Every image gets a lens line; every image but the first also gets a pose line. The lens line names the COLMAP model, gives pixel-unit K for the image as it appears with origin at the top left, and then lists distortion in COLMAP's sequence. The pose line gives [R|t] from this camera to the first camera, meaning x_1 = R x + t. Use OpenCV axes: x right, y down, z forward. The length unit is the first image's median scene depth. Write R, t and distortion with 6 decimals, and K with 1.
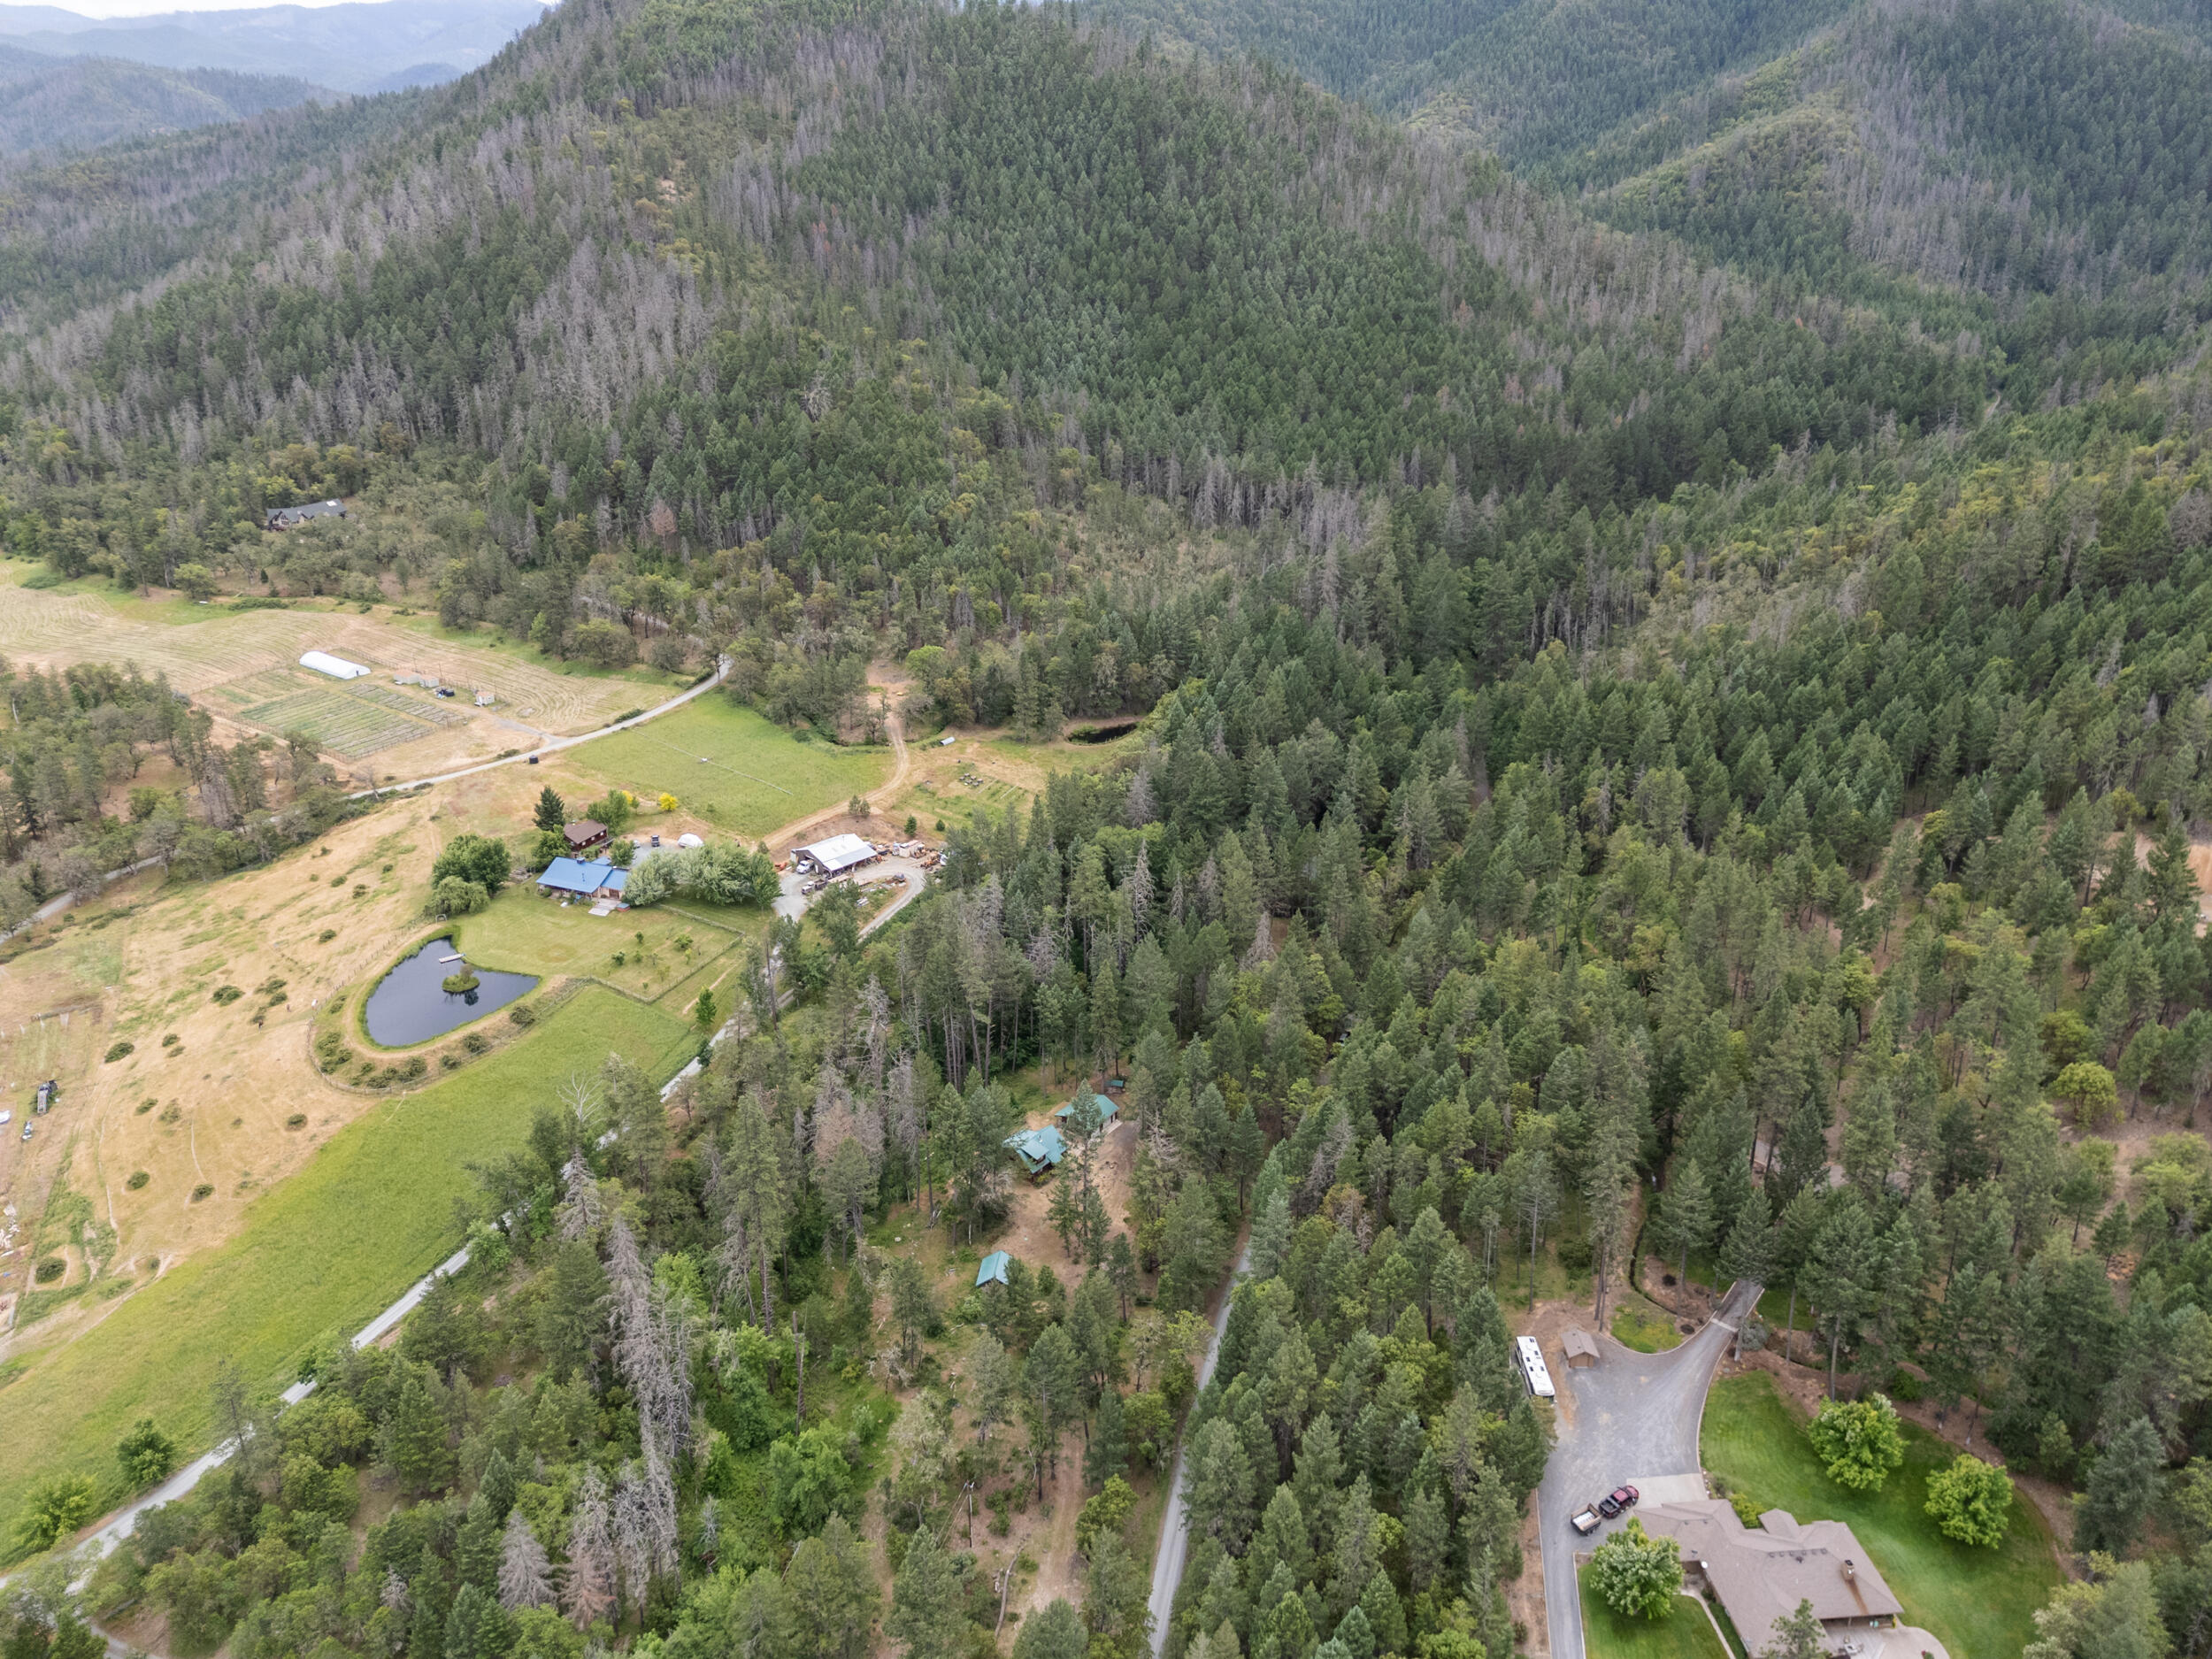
lens RADIAL K [[1625.4, 0, 1092.3], [0, 1625.4, 832.0], [0, 0, 1]] dist [0.057810, -0.034887]
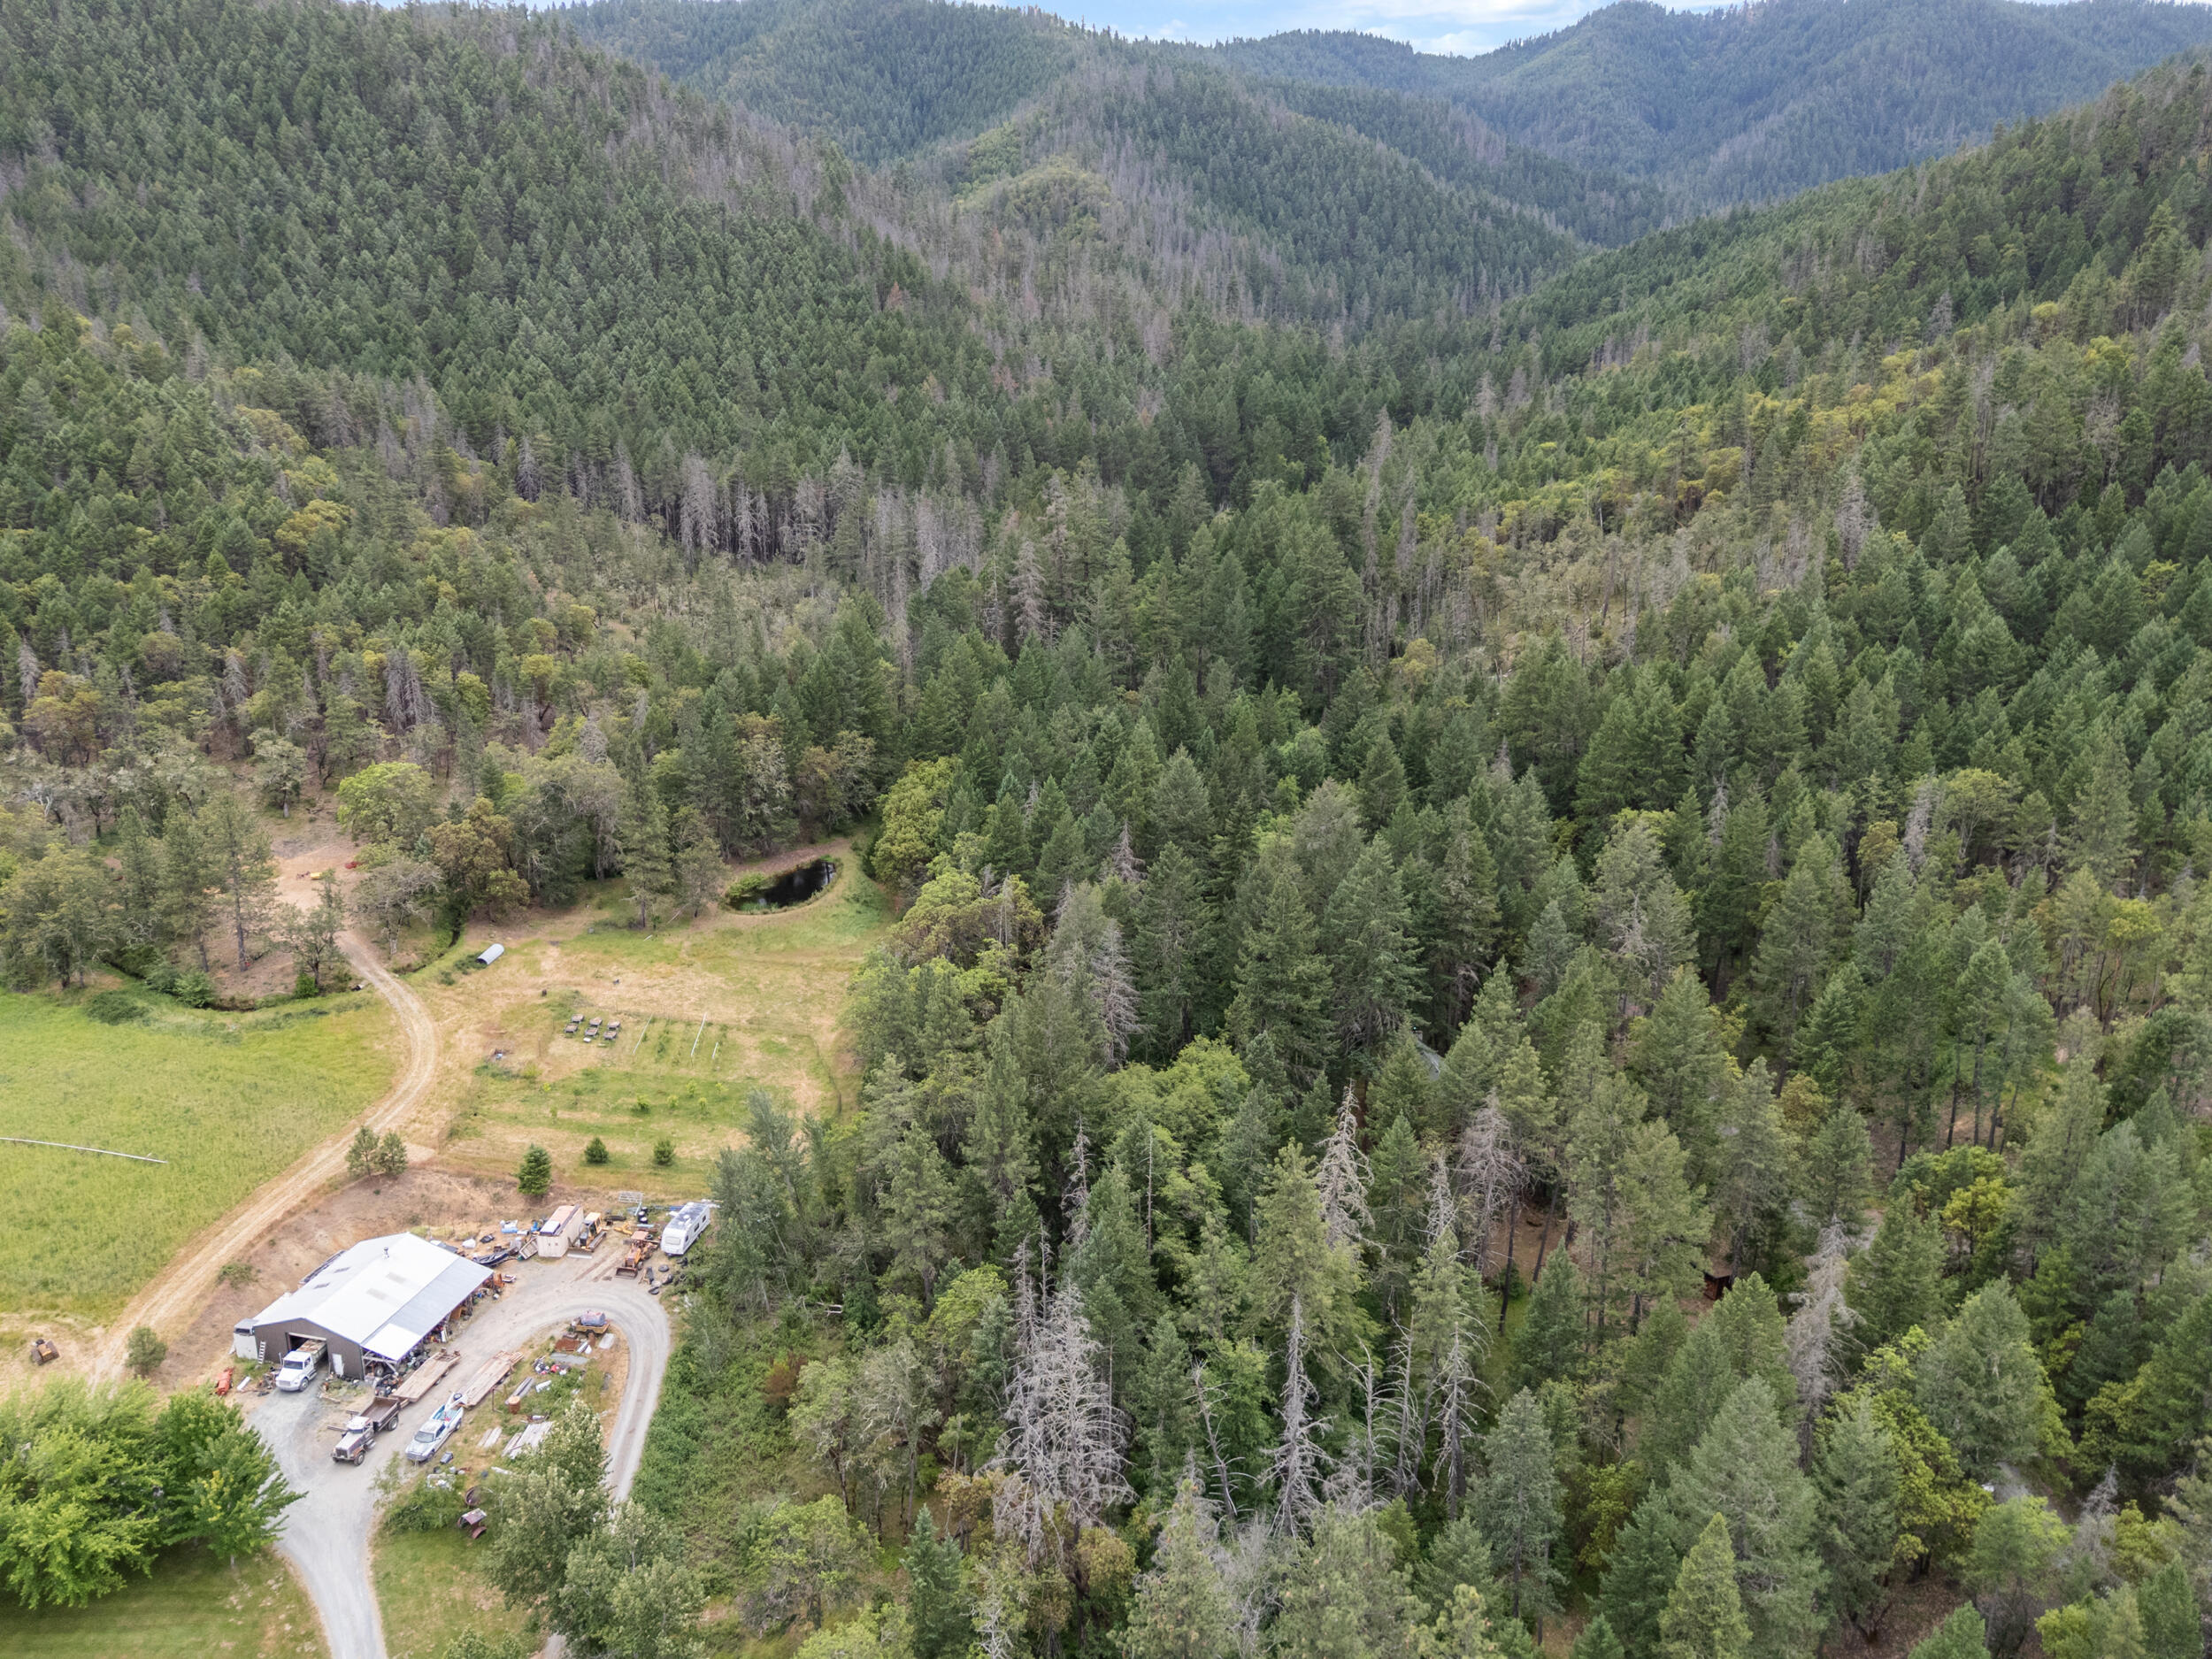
lens RADIAL K [[1625.4, 0, 1109.1], [0, 1625.4, 815.2], [0, 0, 1]] dist [0.057810, -0.034887]
pose [[0.864792, -0.139049, 0.482494, -0.144145], [0.181069, 0.982600, -0.041362, -0.040370], [-0.468348, 0.123134, 0.874922, 0.466380]]
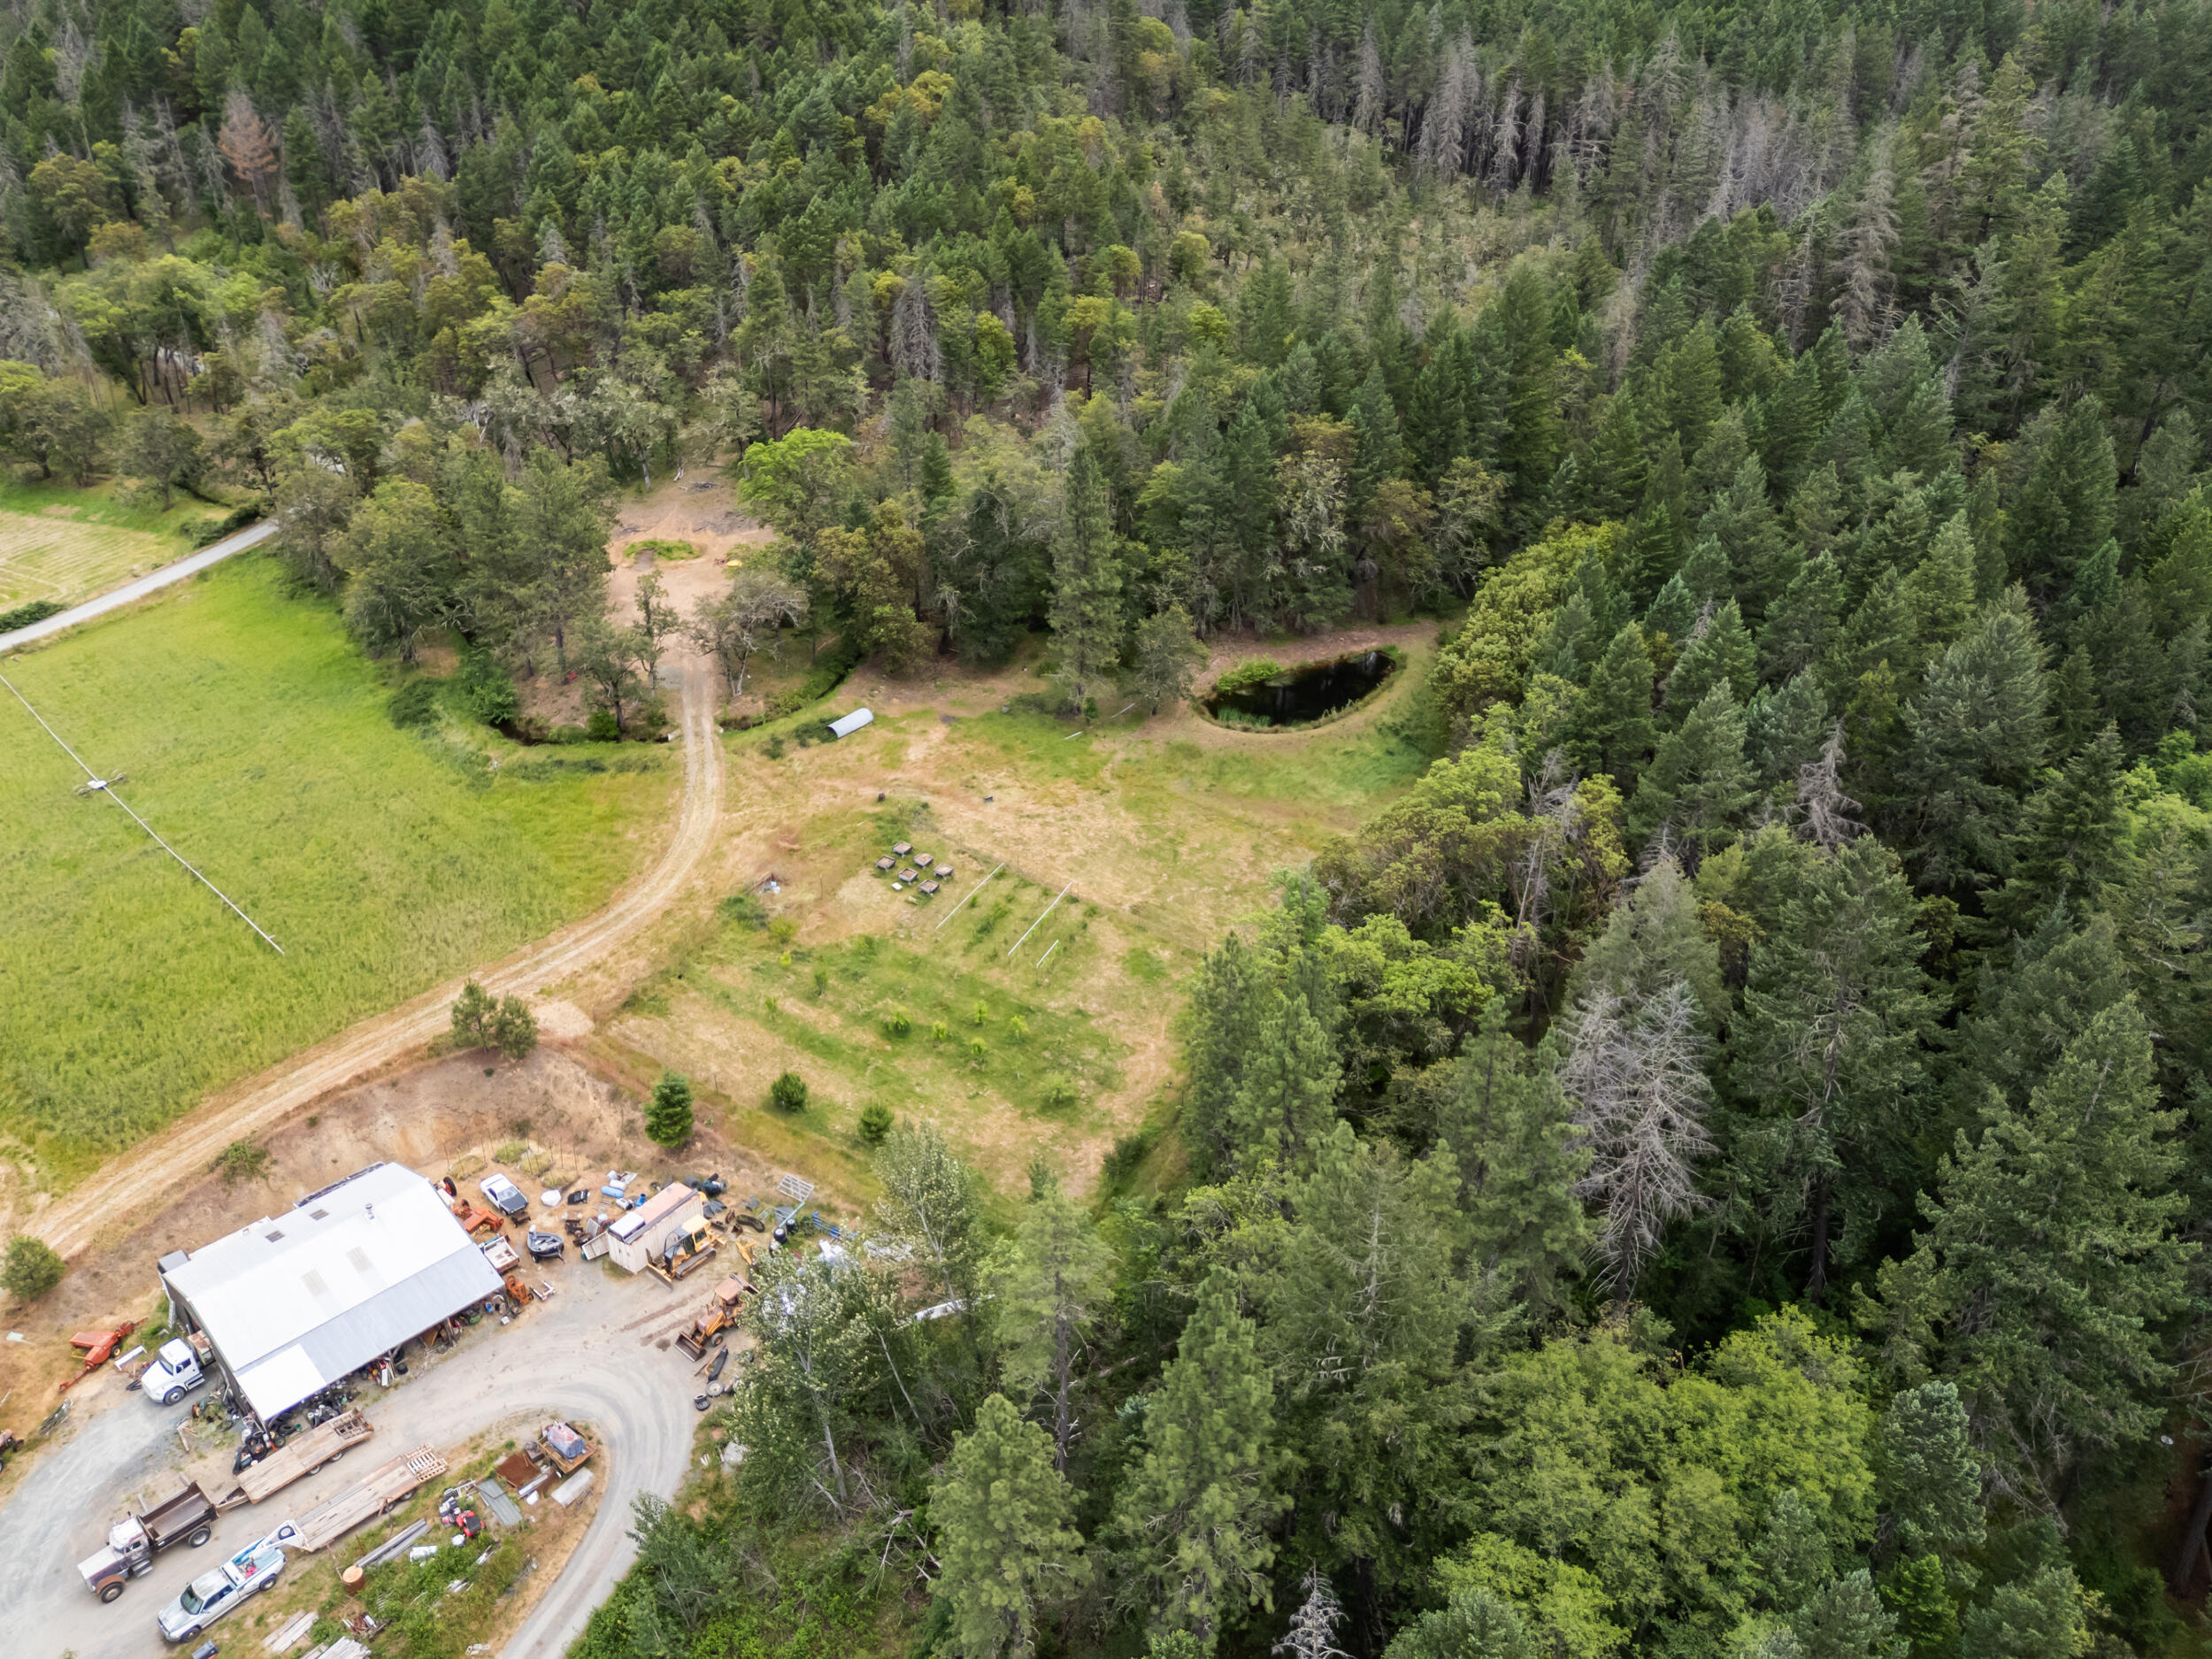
lens RADIAL K [[1625.4, 0, 1114.2], [0, 1625.4, 825.1], [0, 0, 1]] dist [0.057810, -0.034887]
pose [[0.999998, 0.000575, -0.001690, -0.031979], [-0.000379, 0.993528, 0.113590, -0.067204], [0.001744, -0.113589, 0.993526, 0.615867]]
